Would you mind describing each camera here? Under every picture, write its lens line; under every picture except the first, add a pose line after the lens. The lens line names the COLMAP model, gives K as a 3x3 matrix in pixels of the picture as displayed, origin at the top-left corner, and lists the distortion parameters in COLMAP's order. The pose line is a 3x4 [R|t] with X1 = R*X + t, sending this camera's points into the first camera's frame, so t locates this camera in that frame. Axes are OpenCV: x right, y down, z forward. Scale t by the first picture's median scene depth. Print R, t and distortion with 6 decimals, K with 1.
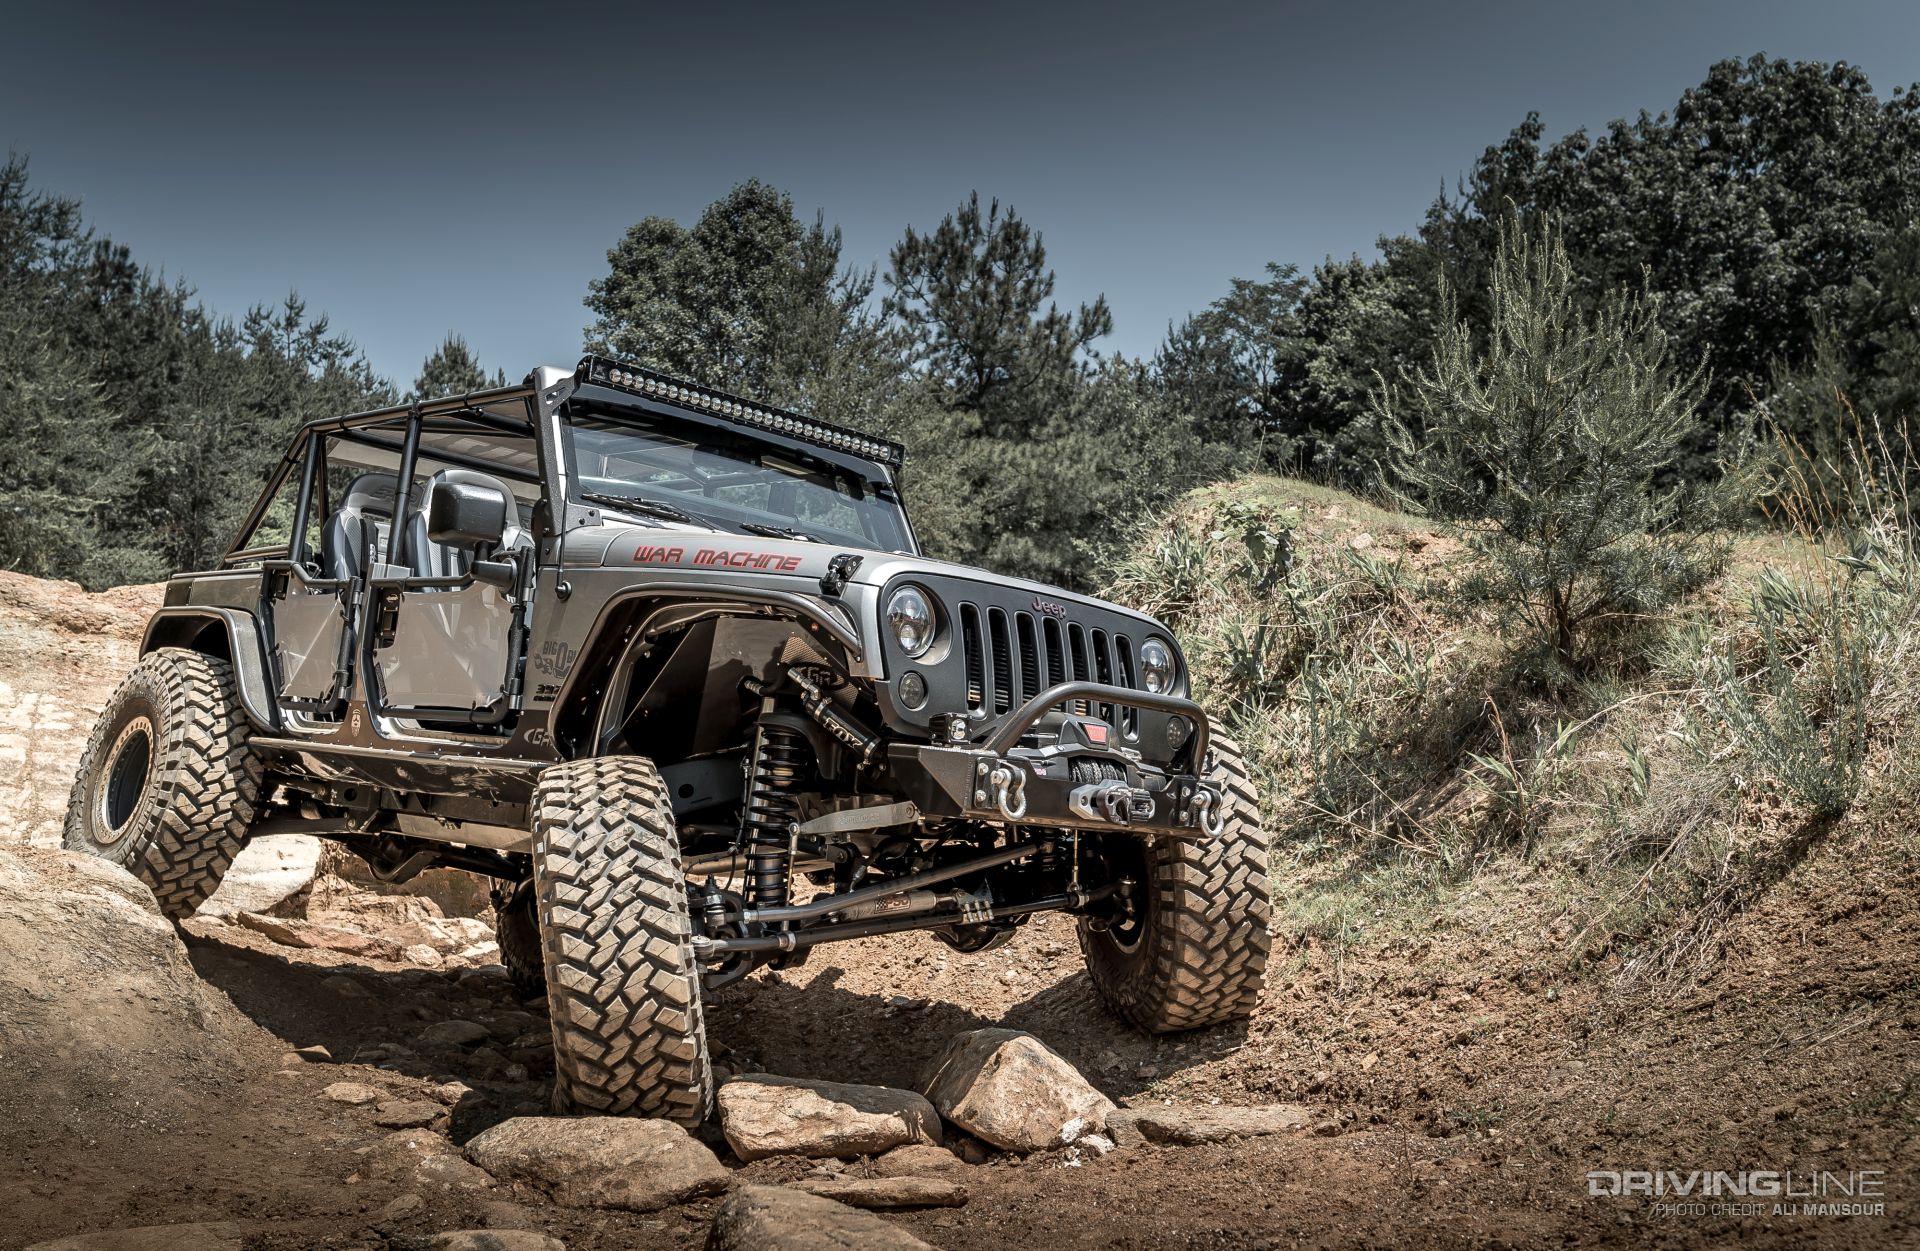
lens RADIAL K [[1797.1, 0, 877.9], [0, 1797.1, 691.9], [0, 0, 1]] dist [-0.008029, -0.010800]
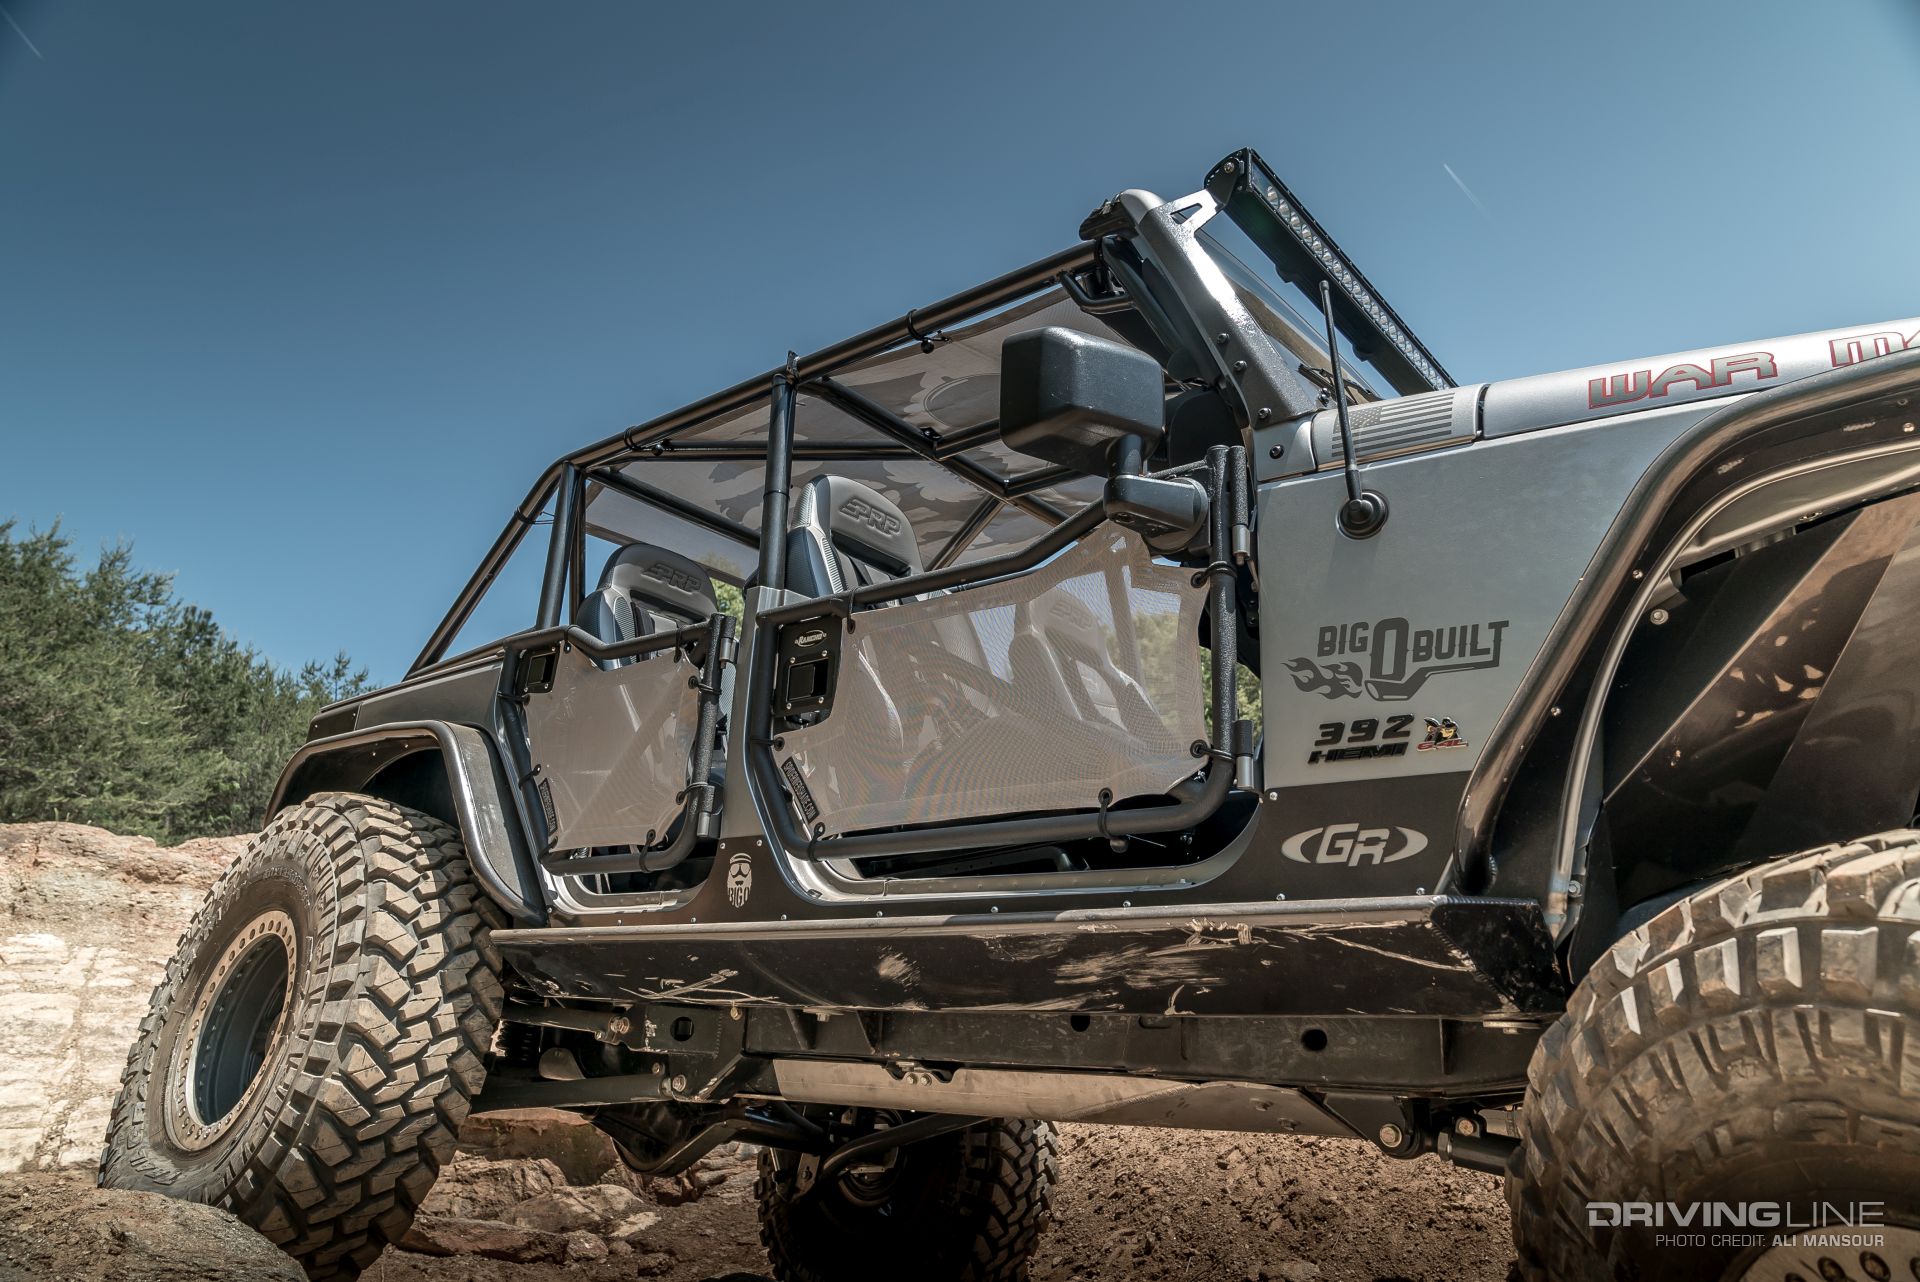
lens RADIAL K [[1301.0, 0, 960.0], [0, 1301.0, 641.0], [0, 0, 1]] dist [-0.029926, 0.014769]
pose [[0.989664, -0.018869, 0.142161, -0.253013], [0.050567, 0.973551, -0.222802, 0.033110], [-0.134197, 0.227687, 0.964443, 0.559723]]
